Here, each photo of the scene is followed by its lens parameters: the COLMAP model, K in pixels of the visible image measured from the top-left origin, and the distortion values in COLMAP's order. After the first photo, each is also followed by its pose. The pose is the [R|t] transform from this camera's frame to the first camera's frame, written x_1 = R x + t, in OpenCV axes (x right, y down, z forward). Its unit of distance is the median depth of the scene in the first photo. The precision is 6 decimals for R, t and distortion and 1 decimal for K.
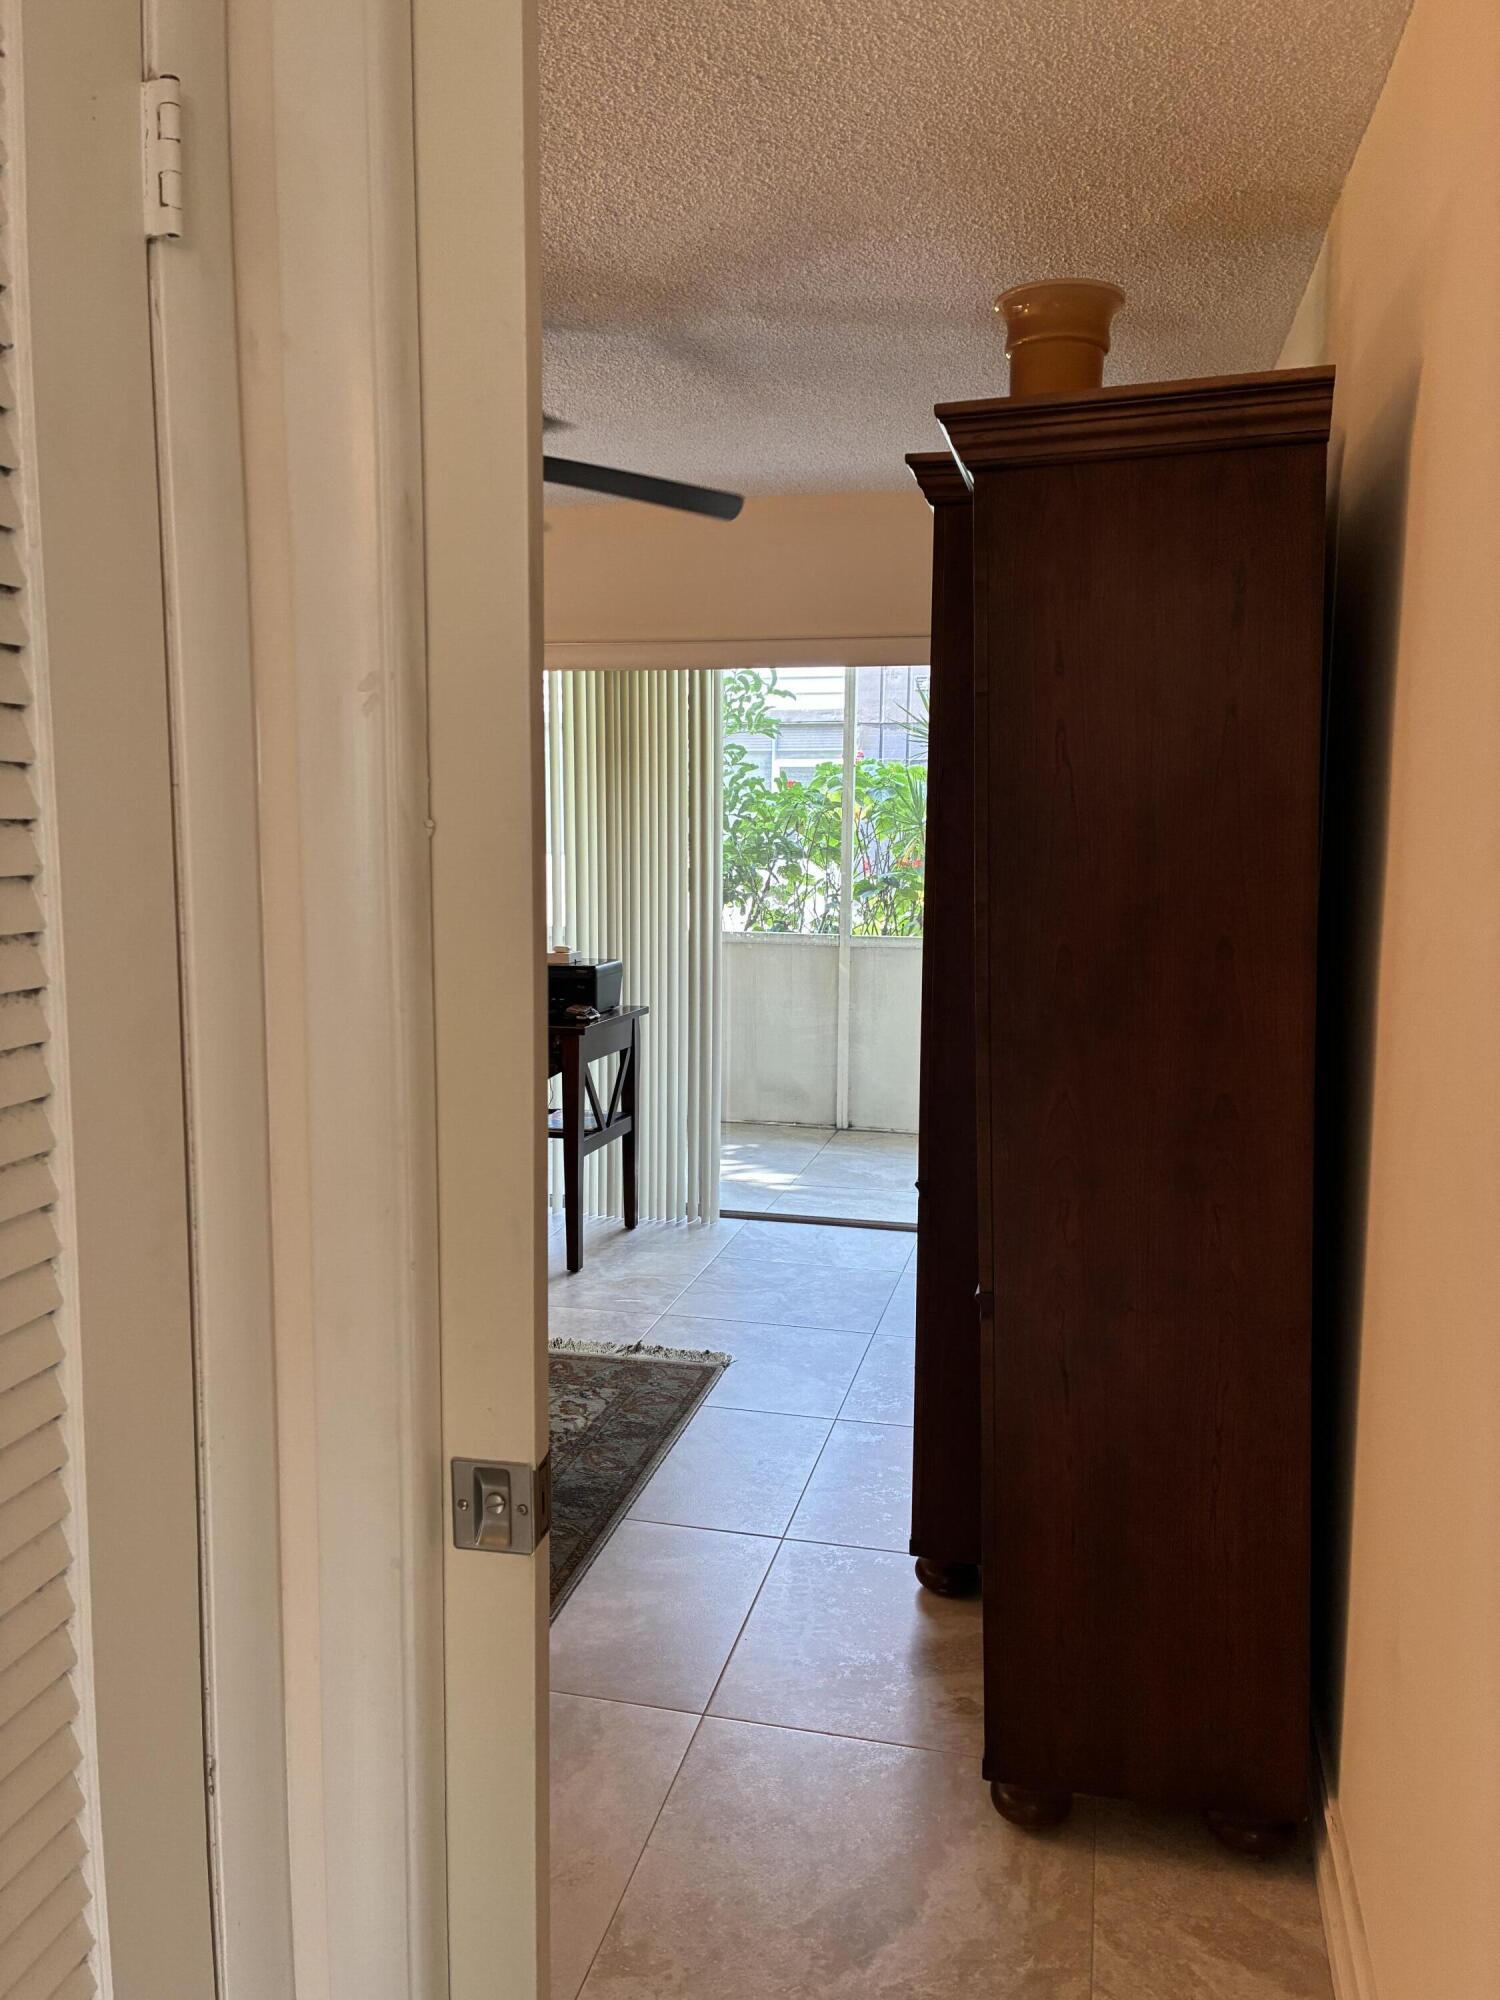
lens RADIAL K [[1518.1, 0, 751.7], [0, 1518.1, 1006.6], [0, 0, 1]] dist [0.034351, -0.034181]
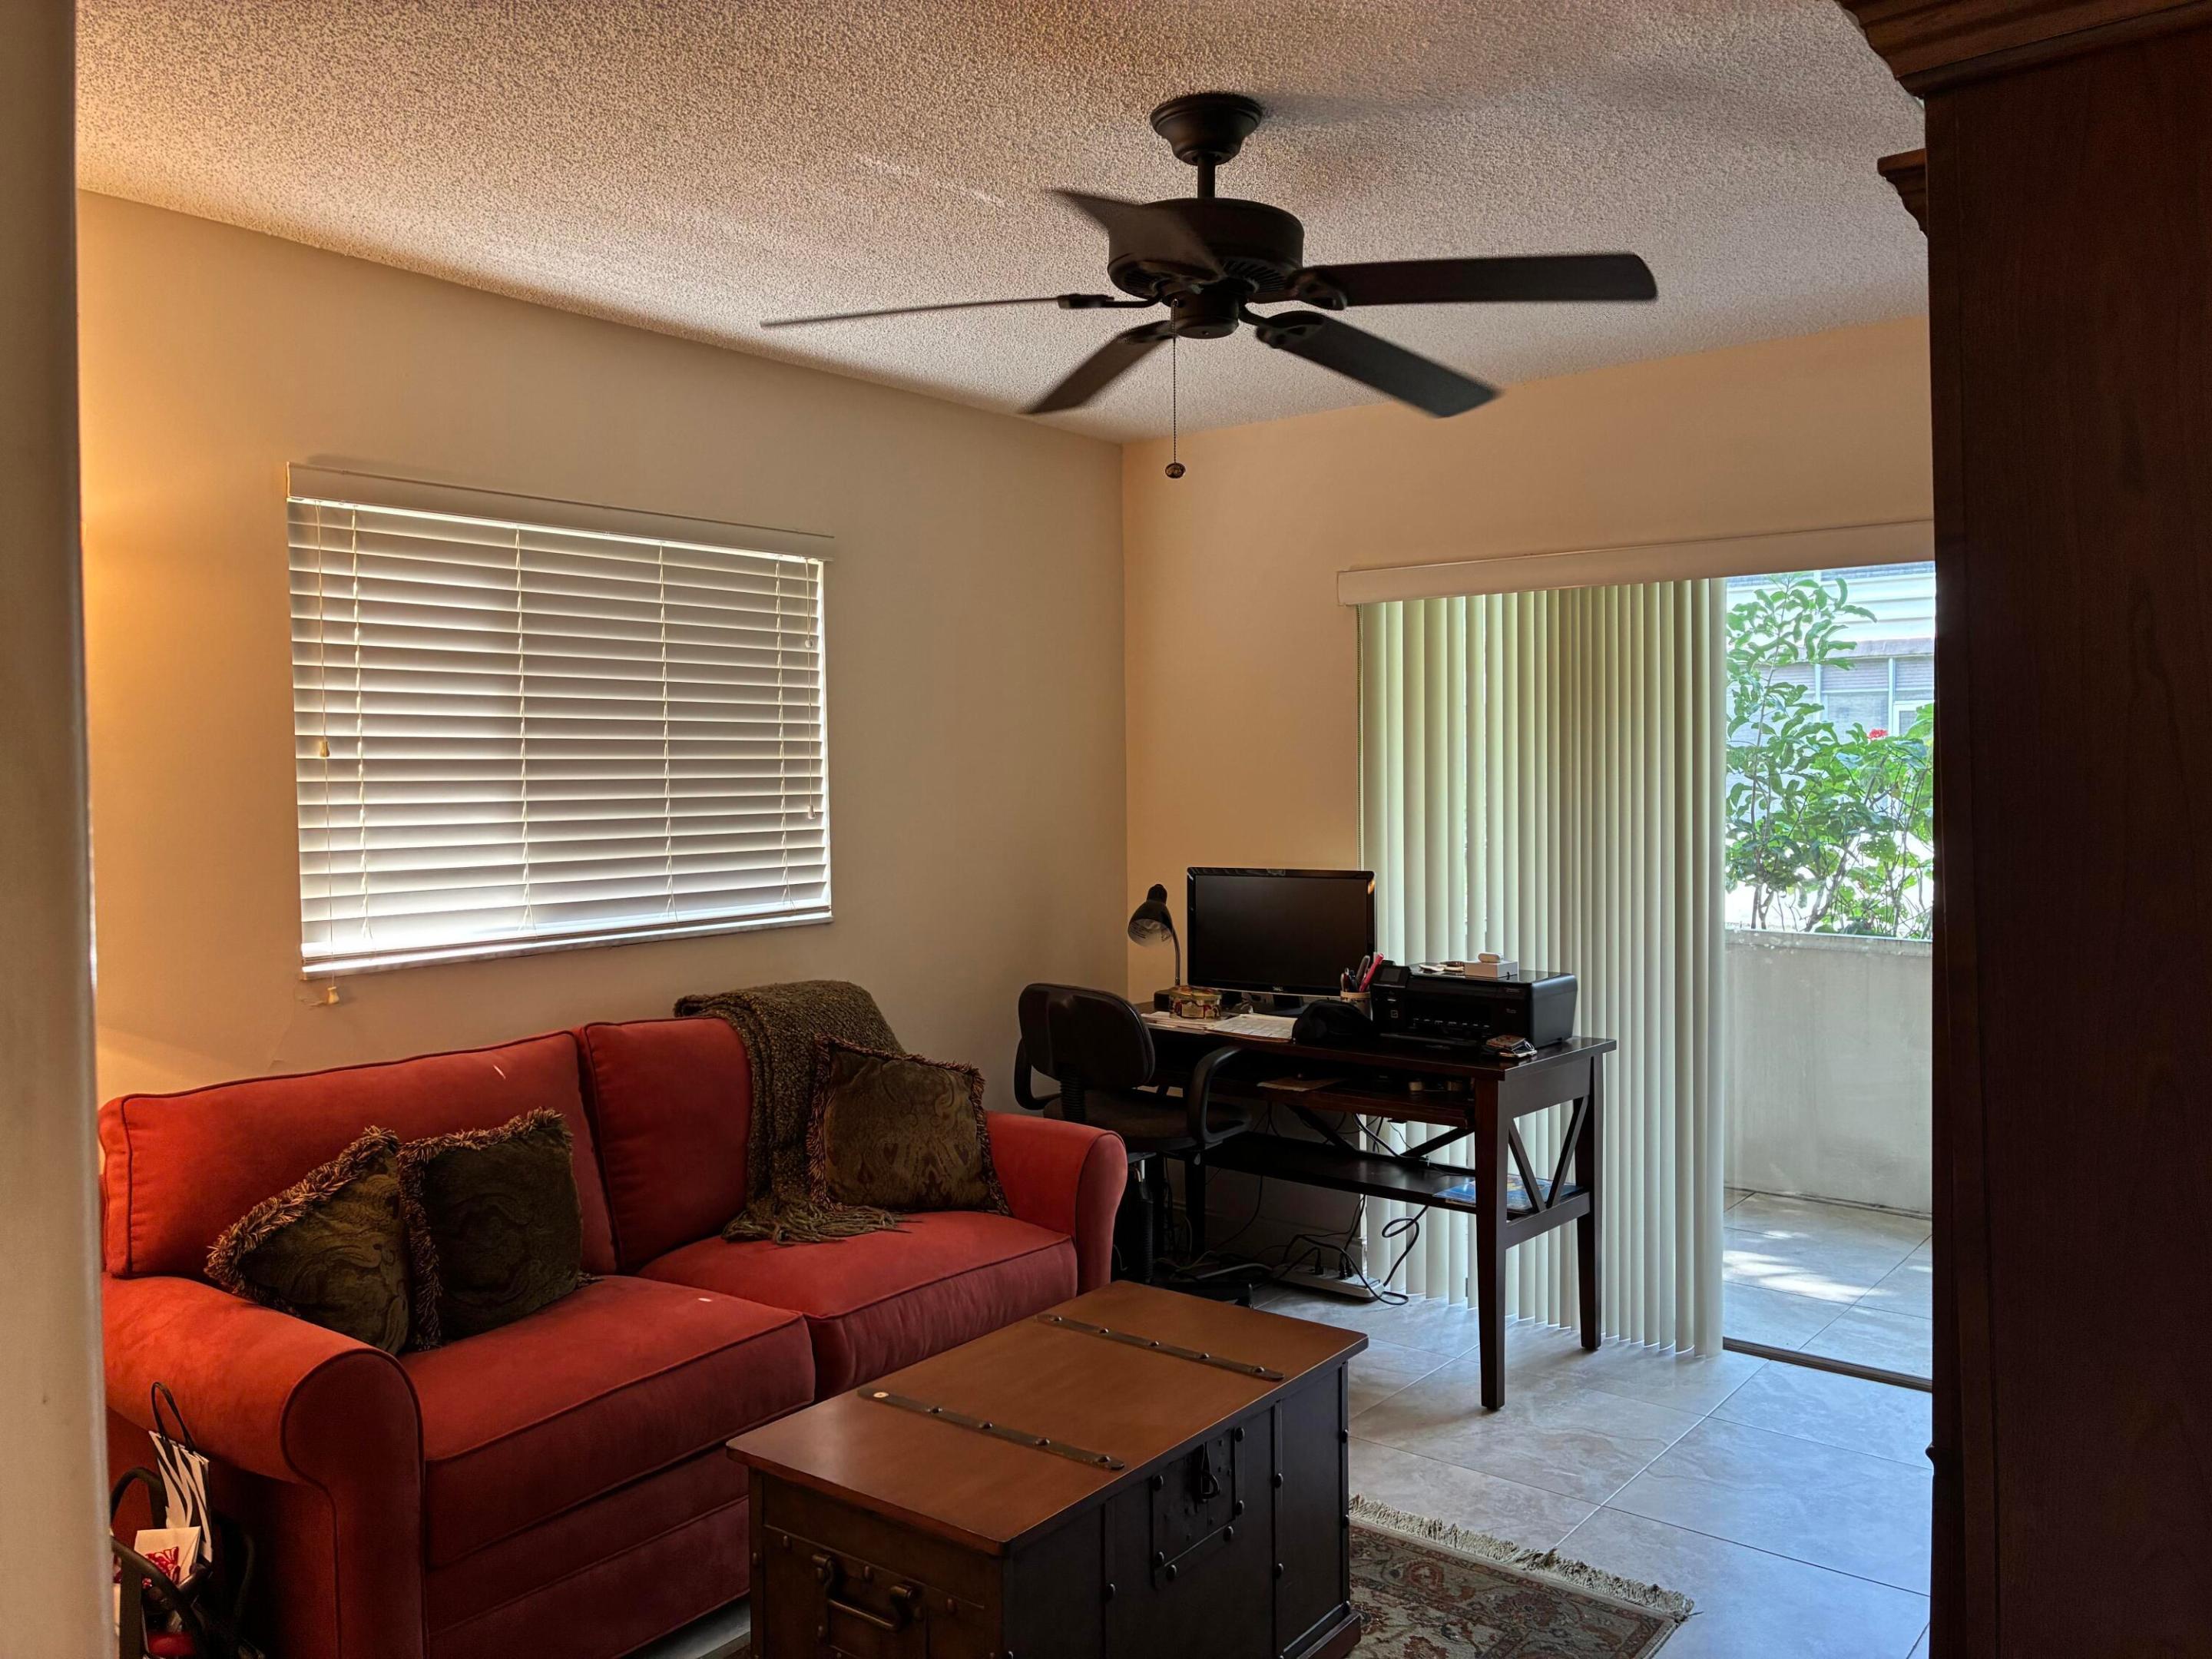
lens RADIAL K [[1679.1, 0, 1098.7], [0, 1679.1, 818.6], [0, 0, 1]] dist [0.034351, -0.034181]
pose [[0.903054, -0.001792, -0.429523, 0.055149], [-0.040814, 0.995109, -0.089960, -0.023173], [0.427584, 0.098769, 0.898564, 0.165969]]
